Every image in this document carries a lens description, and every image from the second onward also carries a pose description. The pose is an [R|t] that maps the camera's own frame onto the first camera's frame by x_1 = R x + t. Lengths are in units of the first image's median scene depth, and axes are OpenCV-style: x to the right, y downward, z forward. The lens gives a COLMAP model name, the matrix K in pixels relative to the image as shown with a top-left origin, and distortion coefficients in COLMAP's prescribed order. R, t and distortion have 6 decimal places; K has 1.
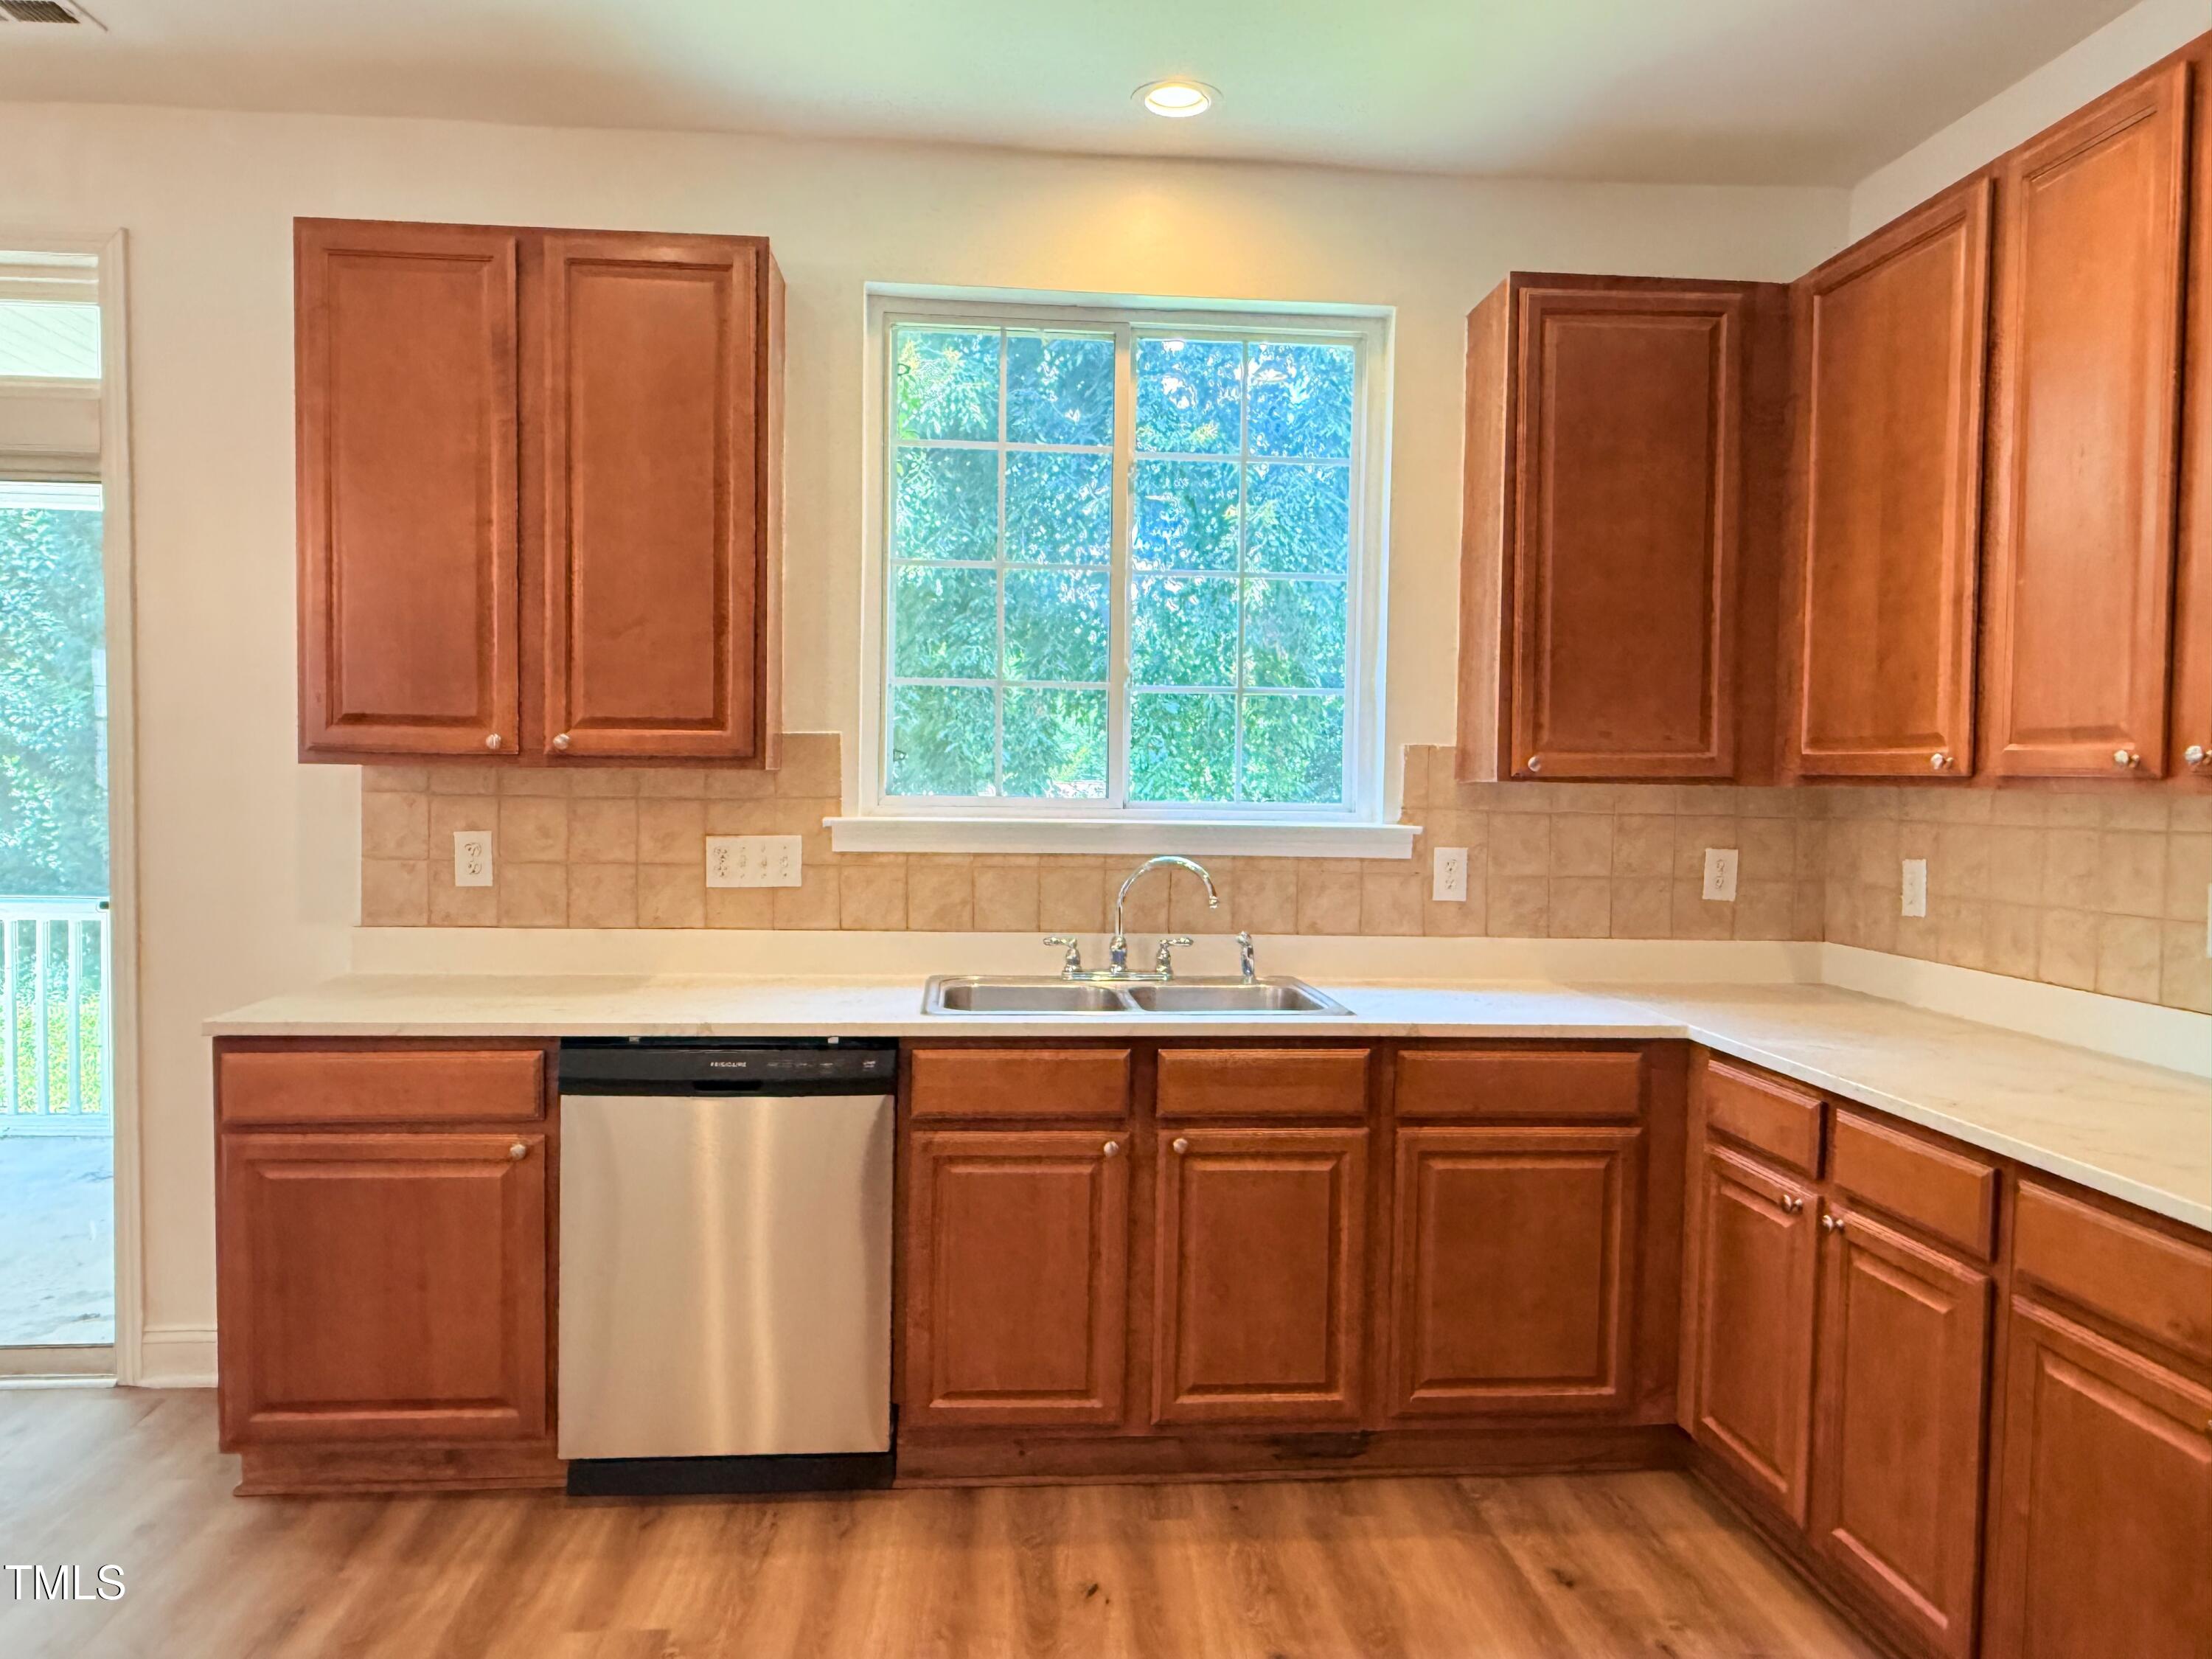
lens RADIAL K [[1524.1, 0, 1106.5], [0, 1524.1, 835.5], [0, 0, 1]] dist [0.003219, -0.001358]
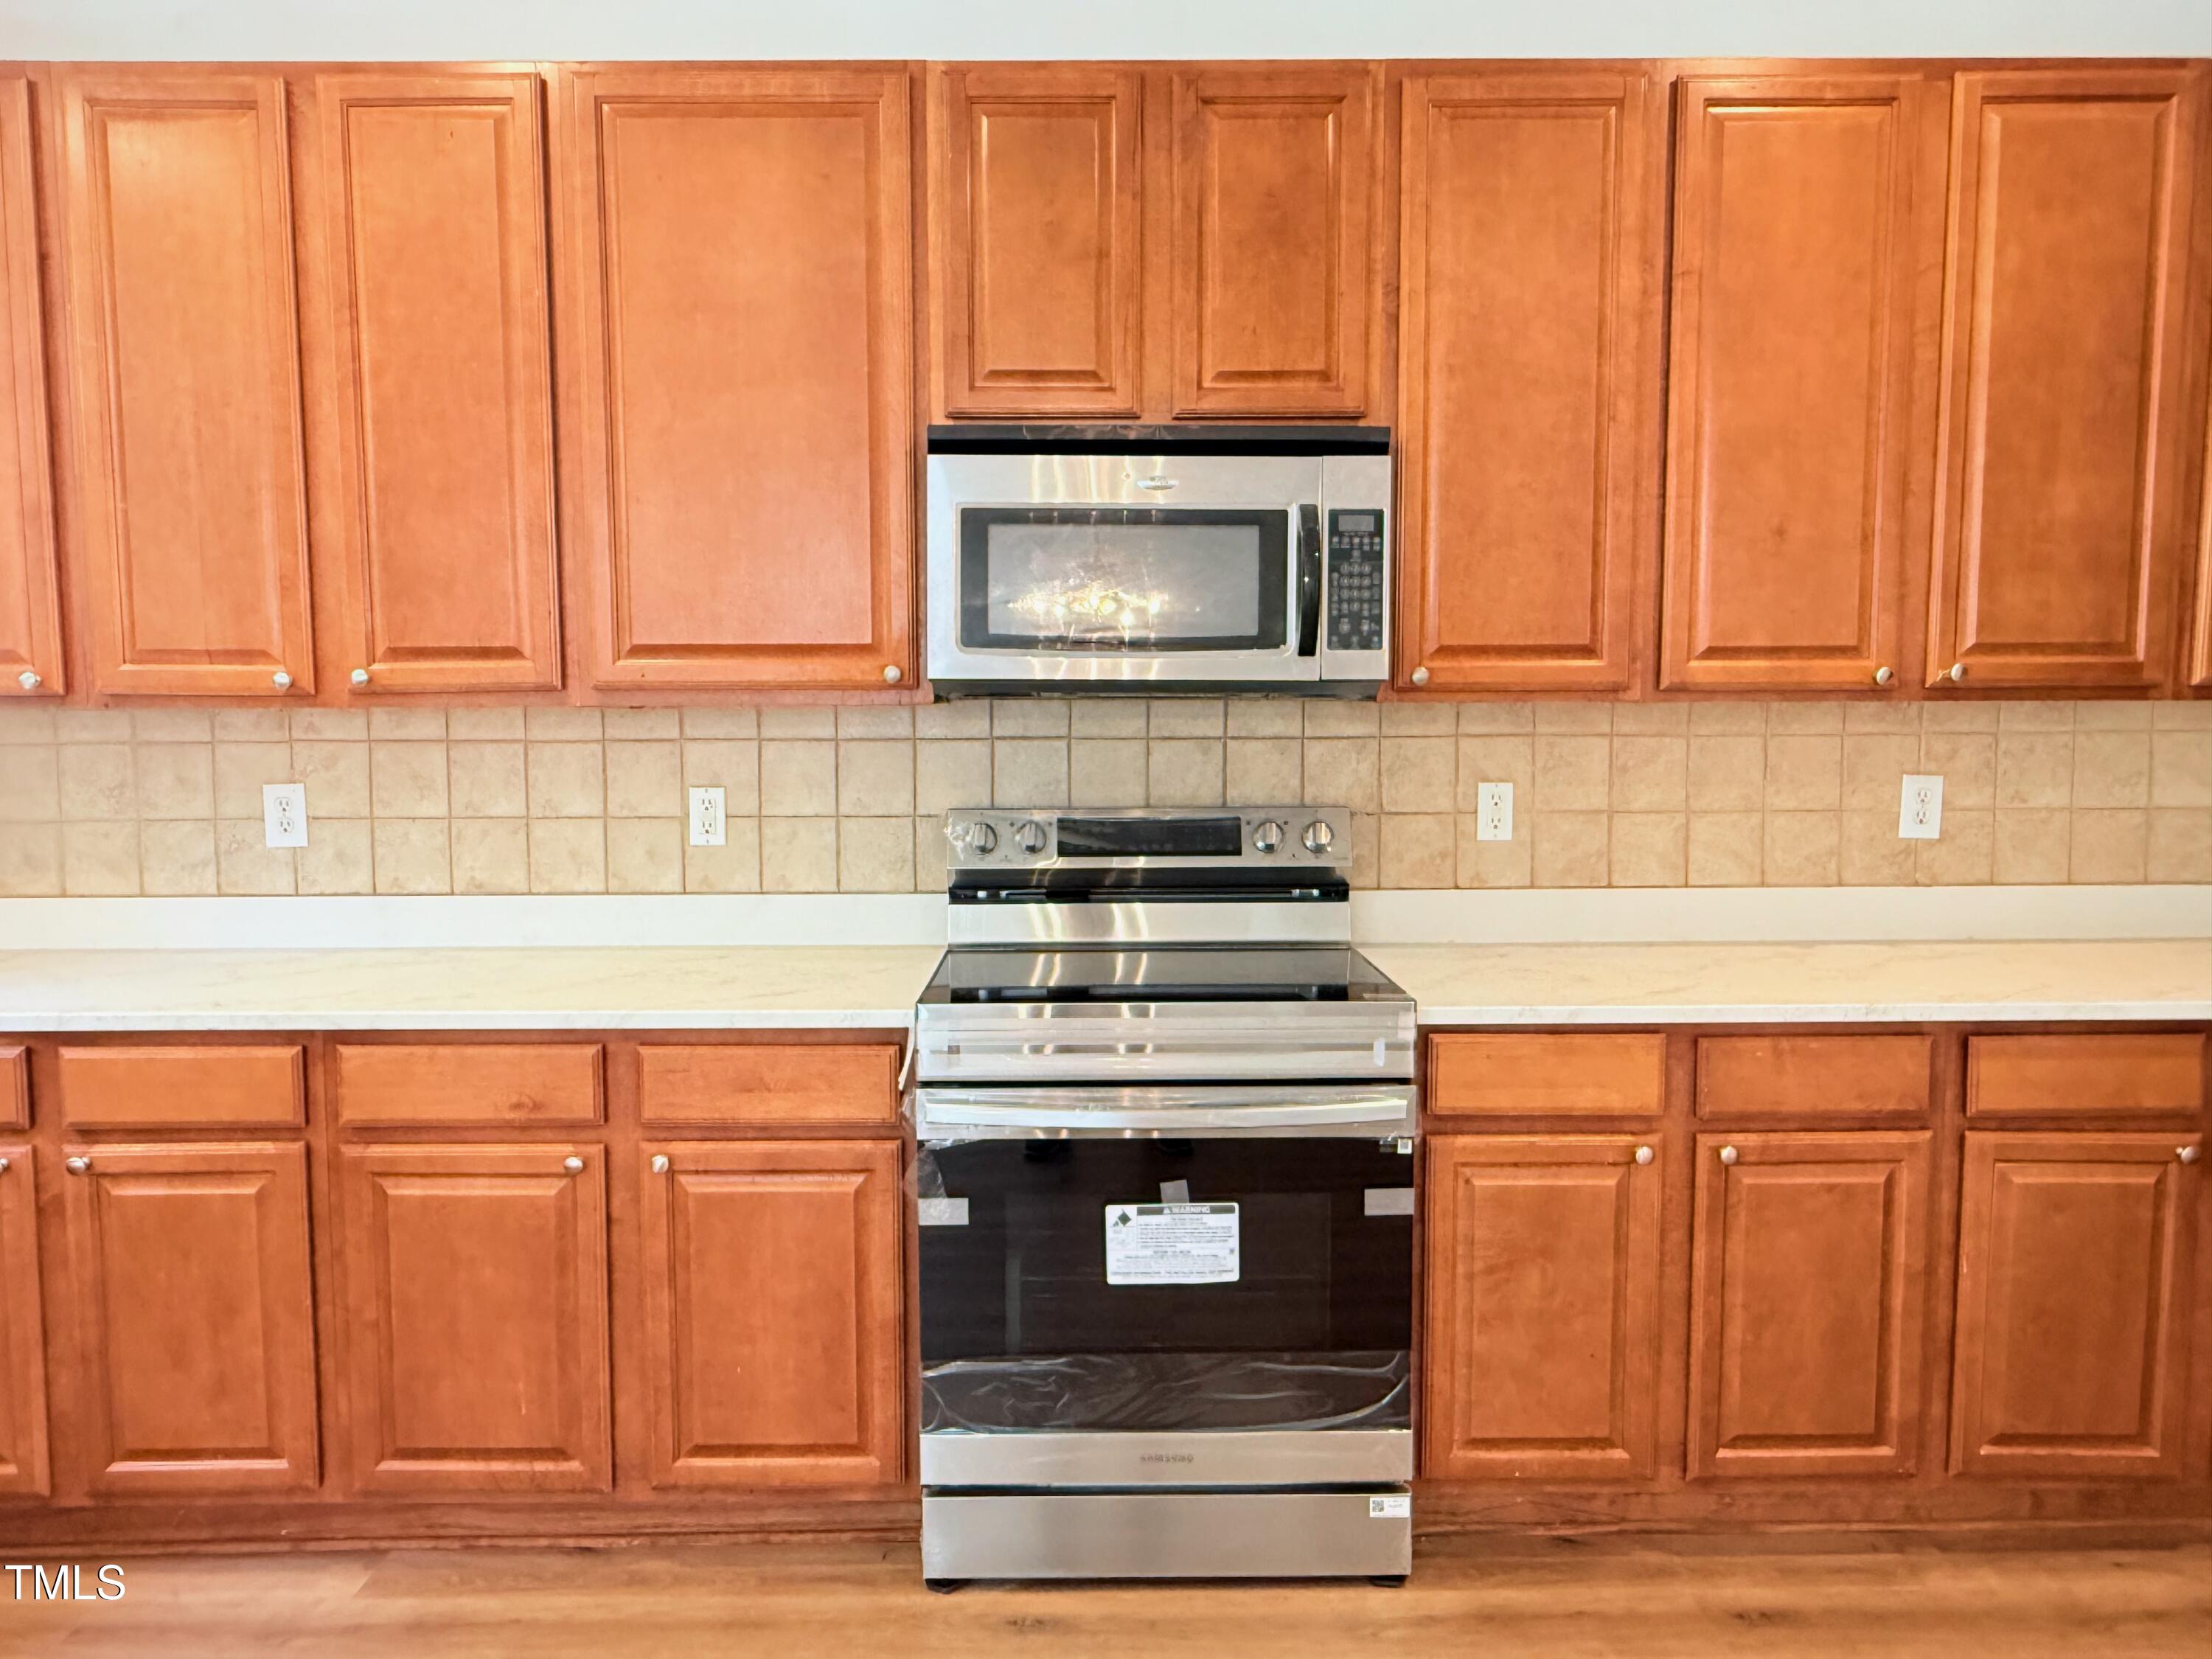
lens RADIAL K [[1528.1, 0, 1106.6], [0, 1528.1, 825.9], [0, 0, 1]] dist [-0.001466, 0.004945]
pose [[0.075773, -0.098990, 0.992199, -0.341290], [0.045476, 0.994368, 0.095734, -0.016644], [-0.996088, 0.037867, 0.079848, 0.225283]]
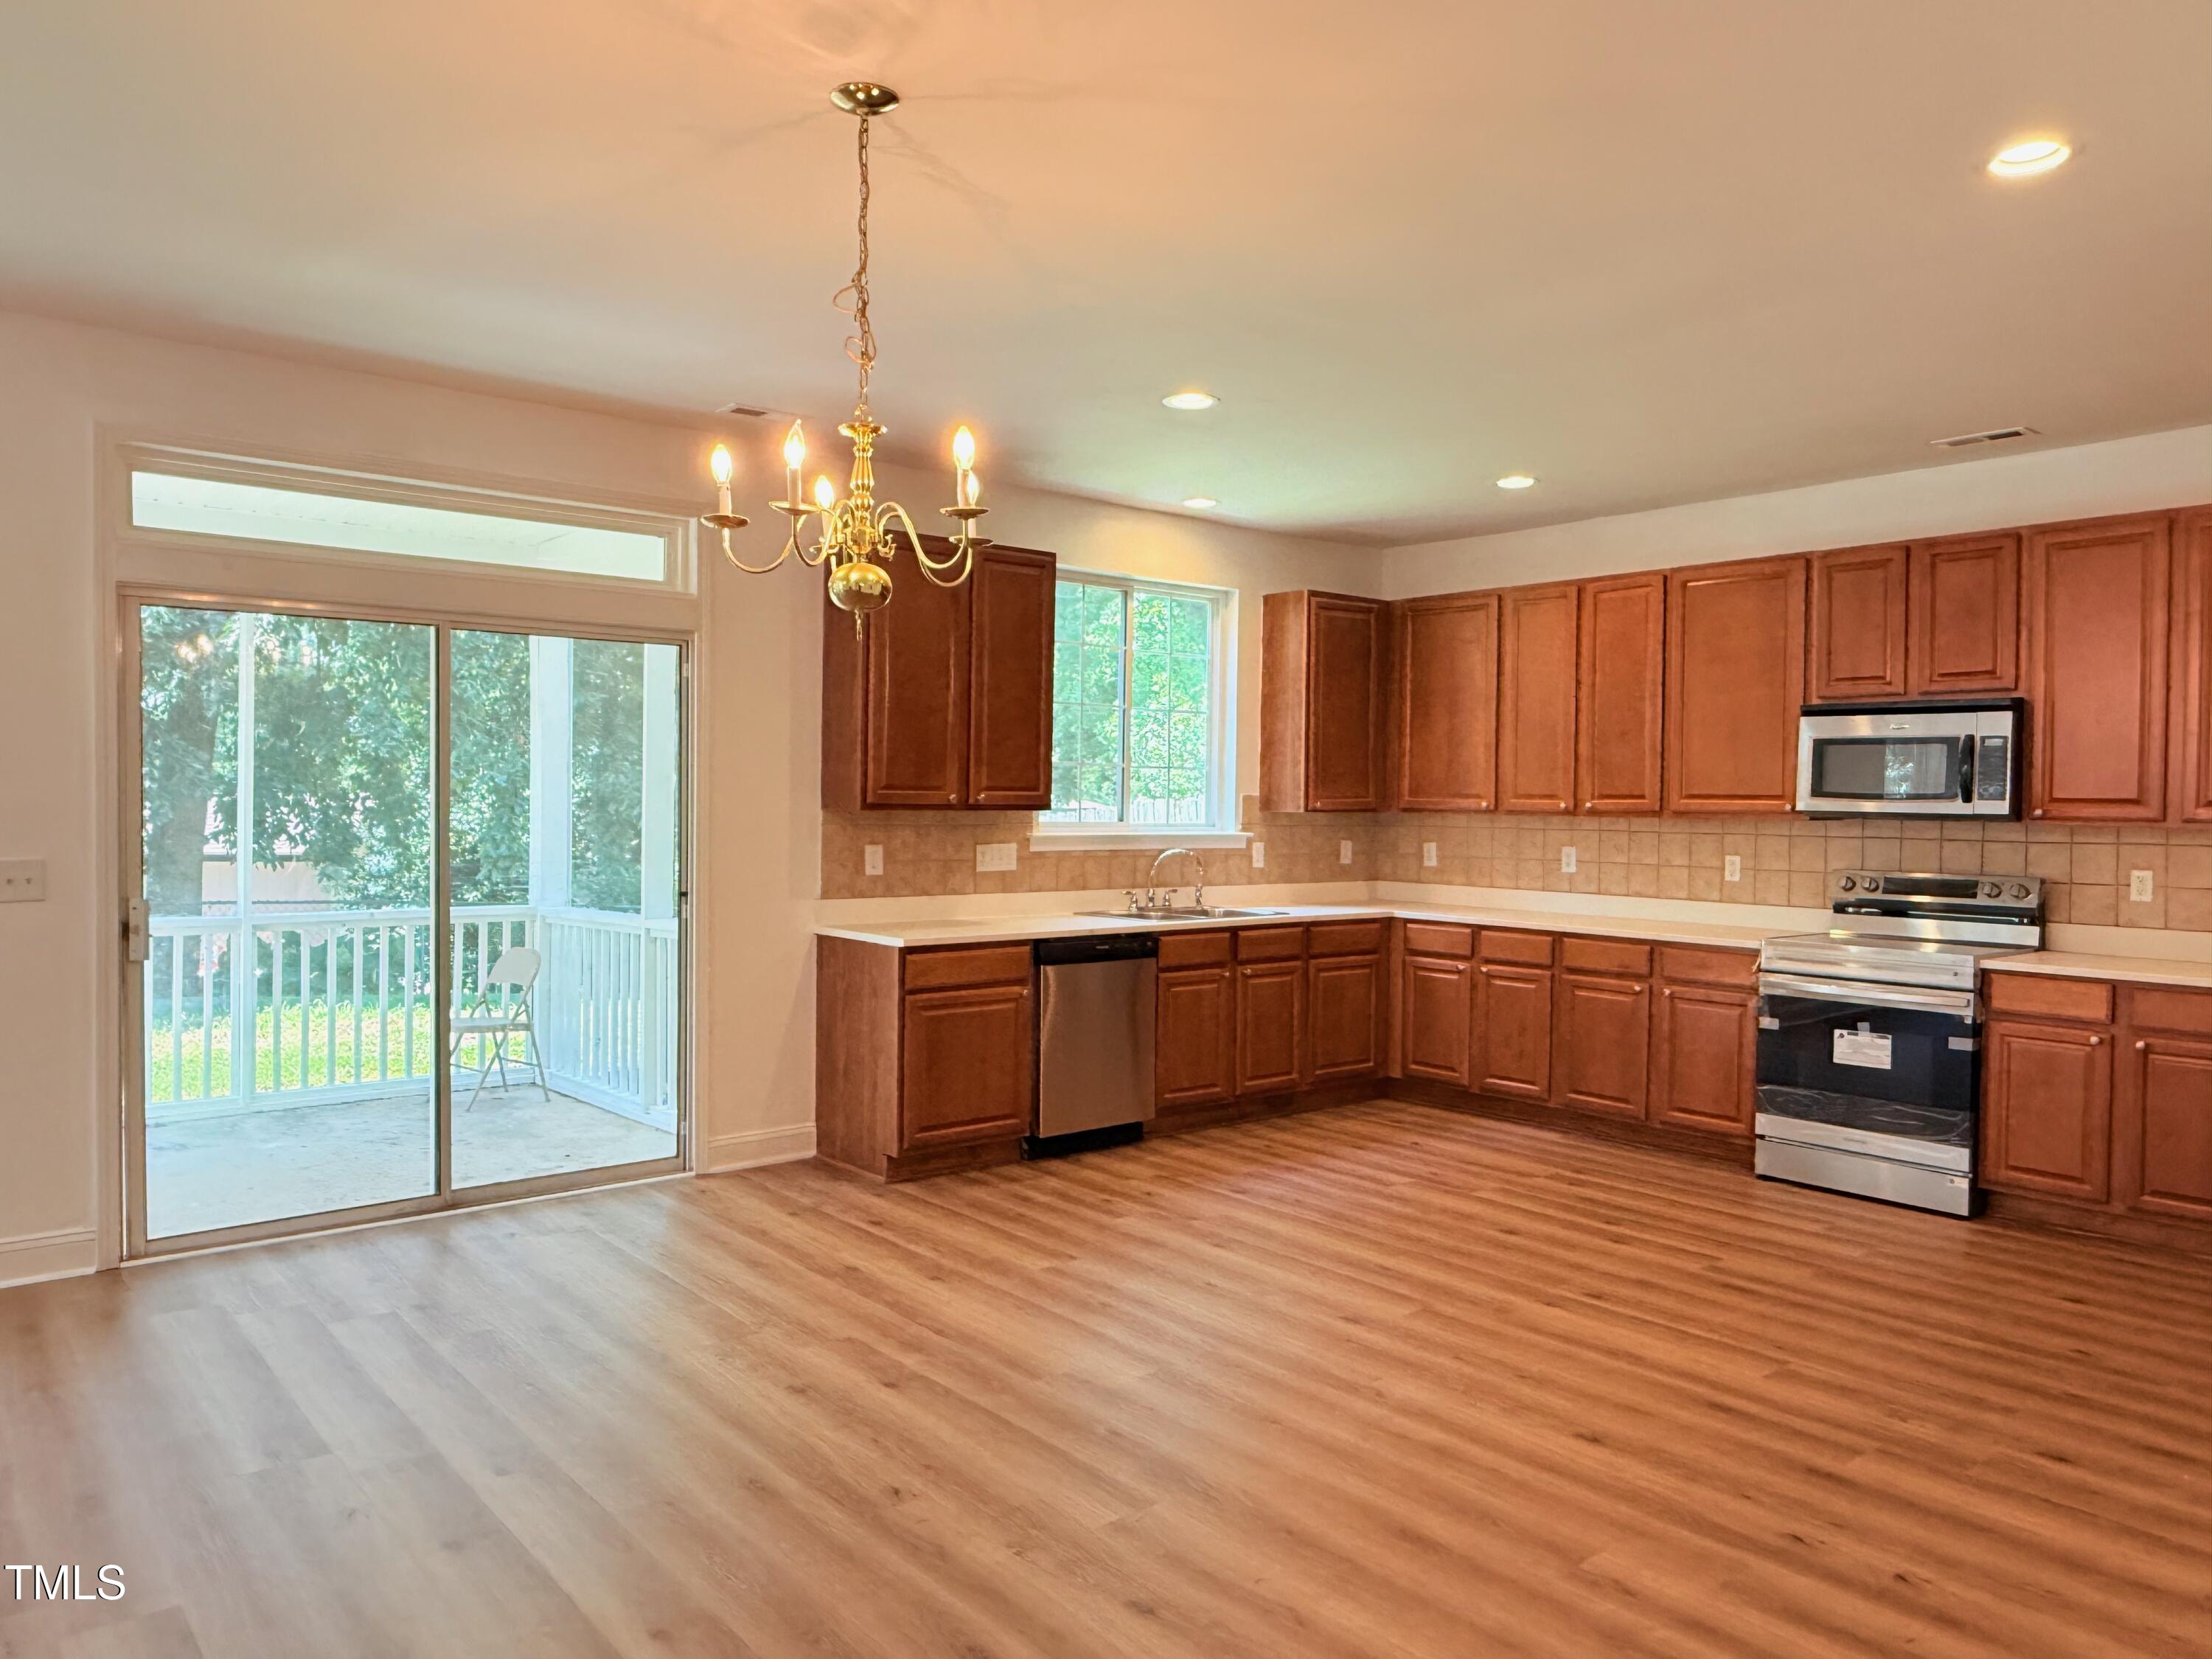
lens RADIAL K [[1524.1, 0, 1106.5], [0, 1524.1, 835.5], [0, 0, 1]] dist [0.003219, -0.001358]
pose [[0.817751, -0.019621, 0.575237, -1.427379], [0.023795, 0.999717, 0.000274, -0.009358], [-0.575080, 0.013464, 0.817987, -0.757680]]
